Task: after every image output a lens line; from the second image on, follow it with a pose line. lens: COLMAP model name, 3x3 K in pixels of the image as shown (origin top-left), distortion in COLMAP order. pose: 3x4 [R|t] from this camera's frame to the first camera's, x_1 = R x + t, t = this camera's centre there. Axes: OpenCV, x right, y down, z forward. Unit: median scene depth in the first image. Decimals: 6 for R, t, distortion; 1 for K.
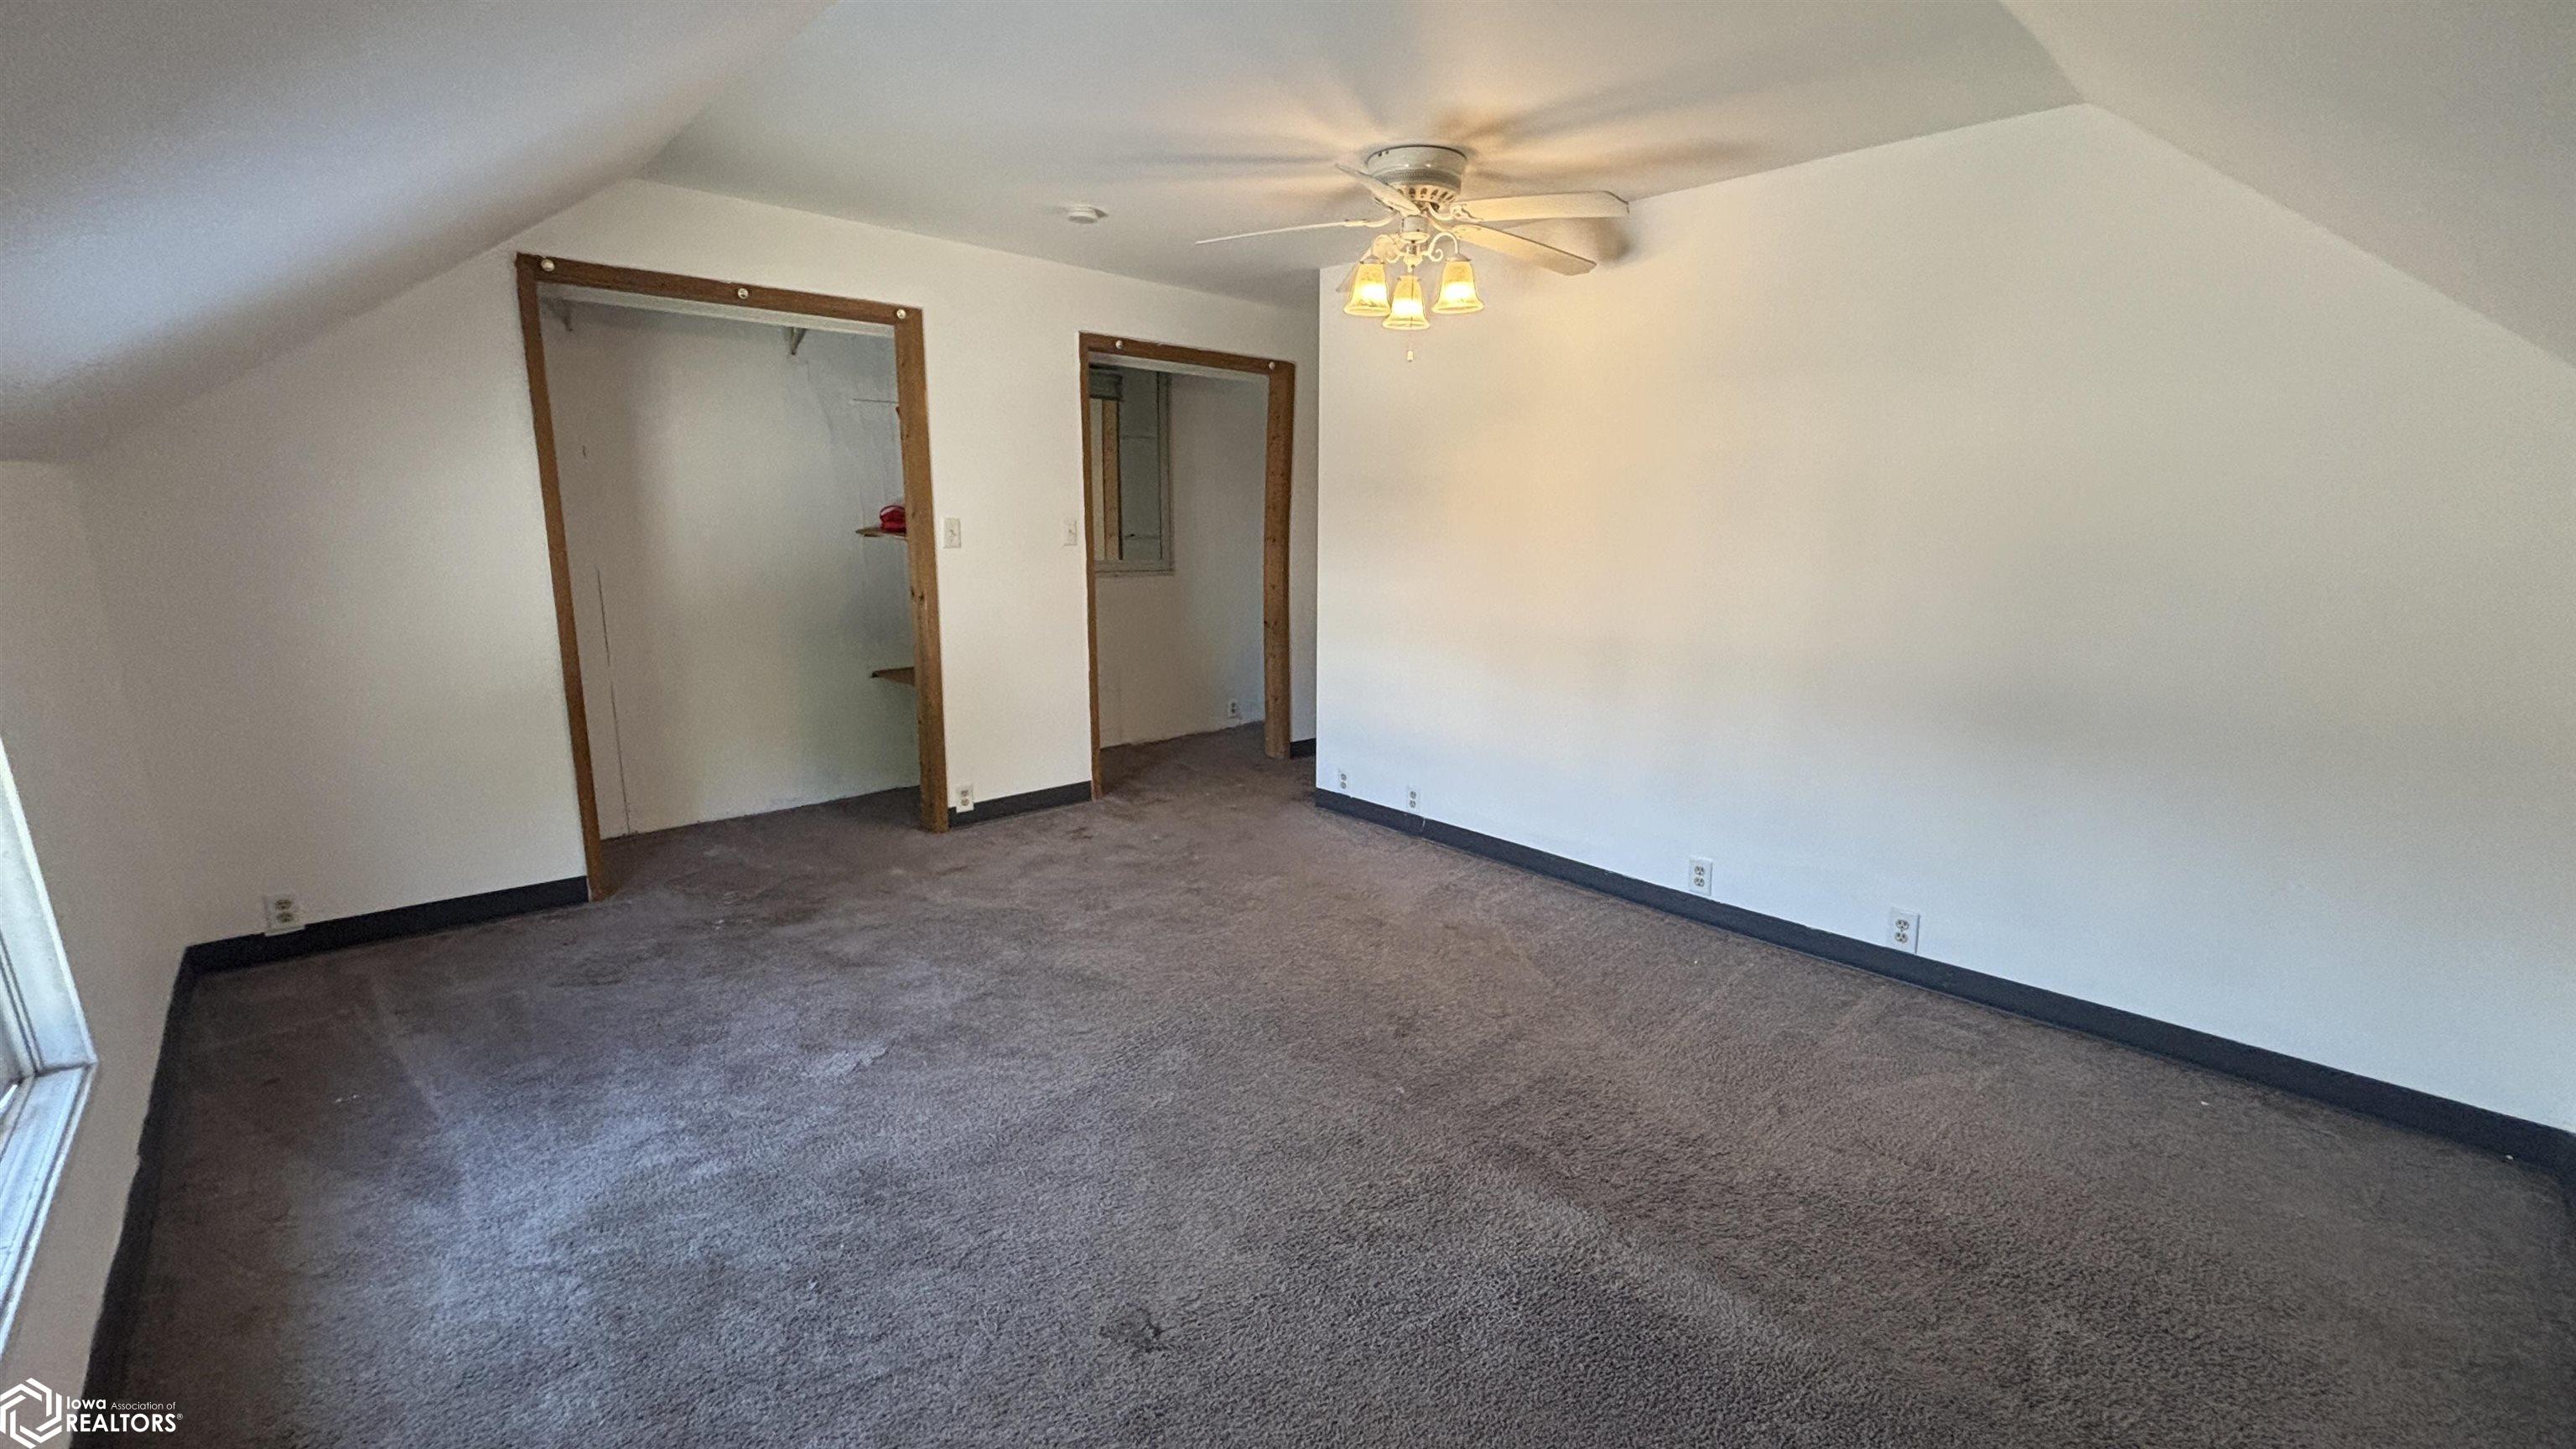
lens RADIAL K [[1047.9, 0, 1299.6], [0, 1047.9, 740.9], [0, 0, 1]] dist [0.006474, -0.002805]
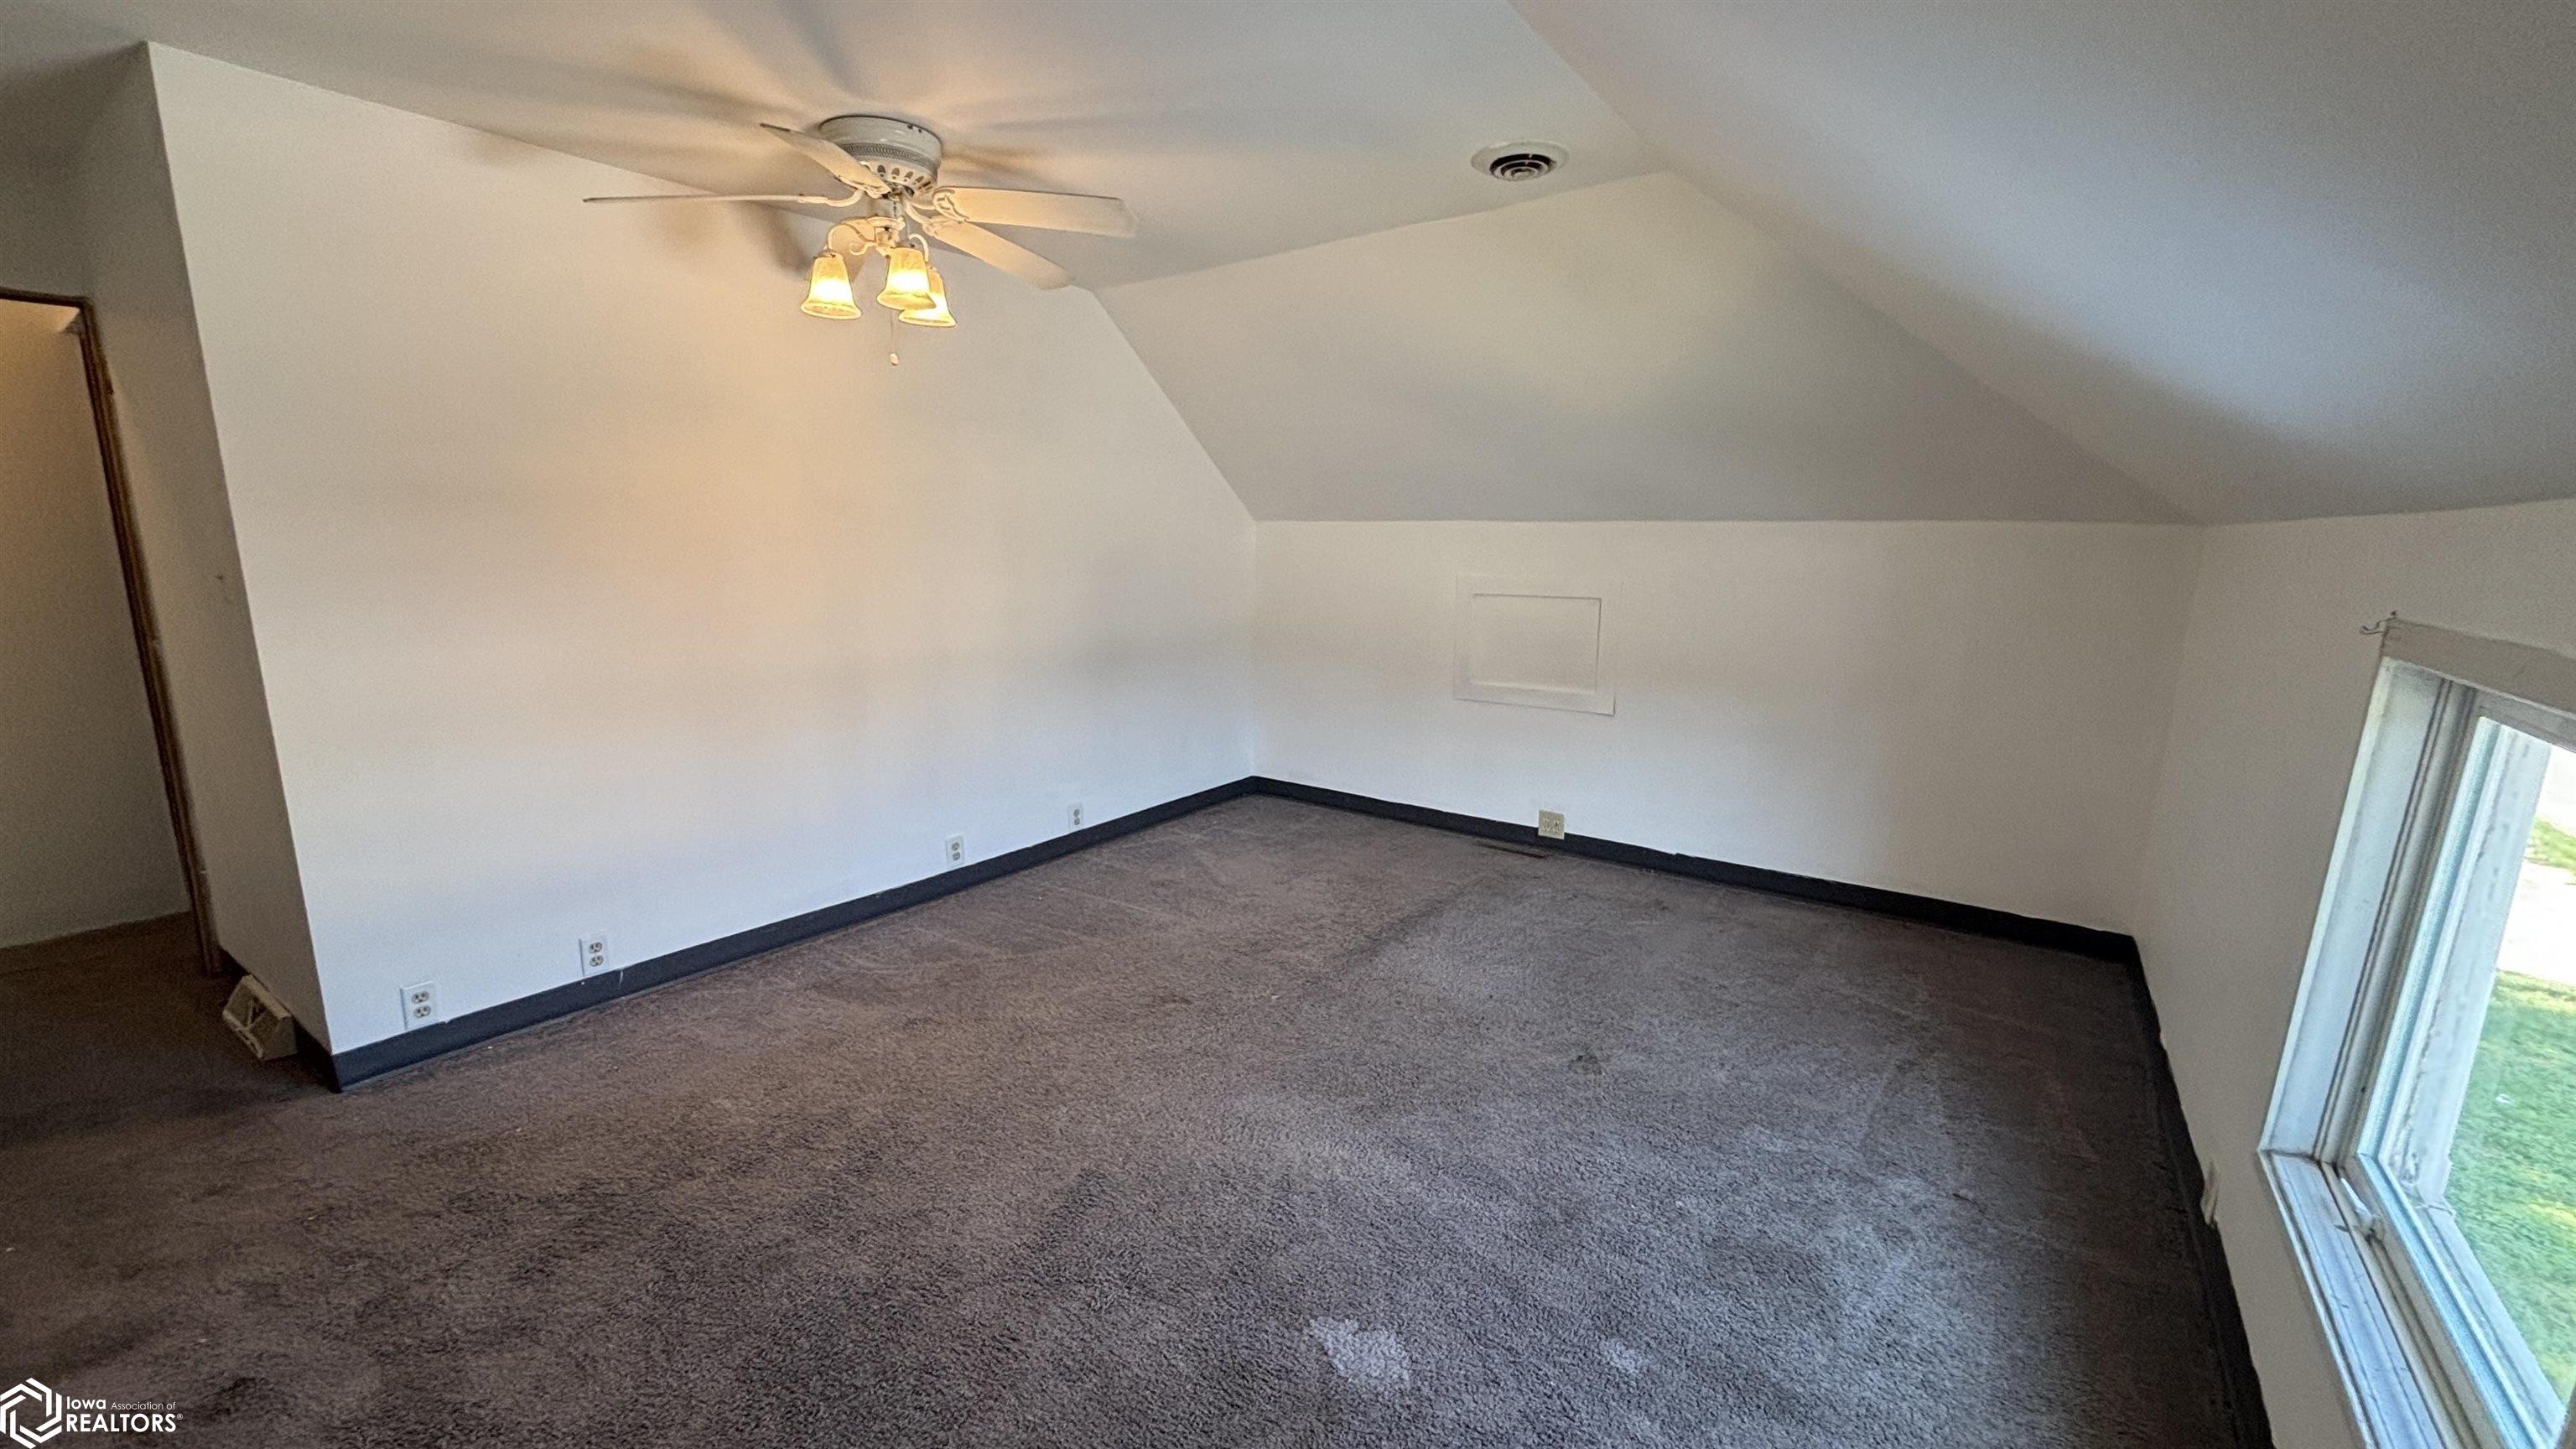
lens RADIAL K [[1047.9, 0, 1291.5], [0, 1047.9, 725.4], [0, 0, 1]] dist [0.006474, -0.002805]
pose [[-0.200174, -0.188186, 0.961518, -0.757010], [0.203977, 0.951872, 0.228763, -0.186012], [-0.958292, 0.241920, -0.152155, 0.791170]]
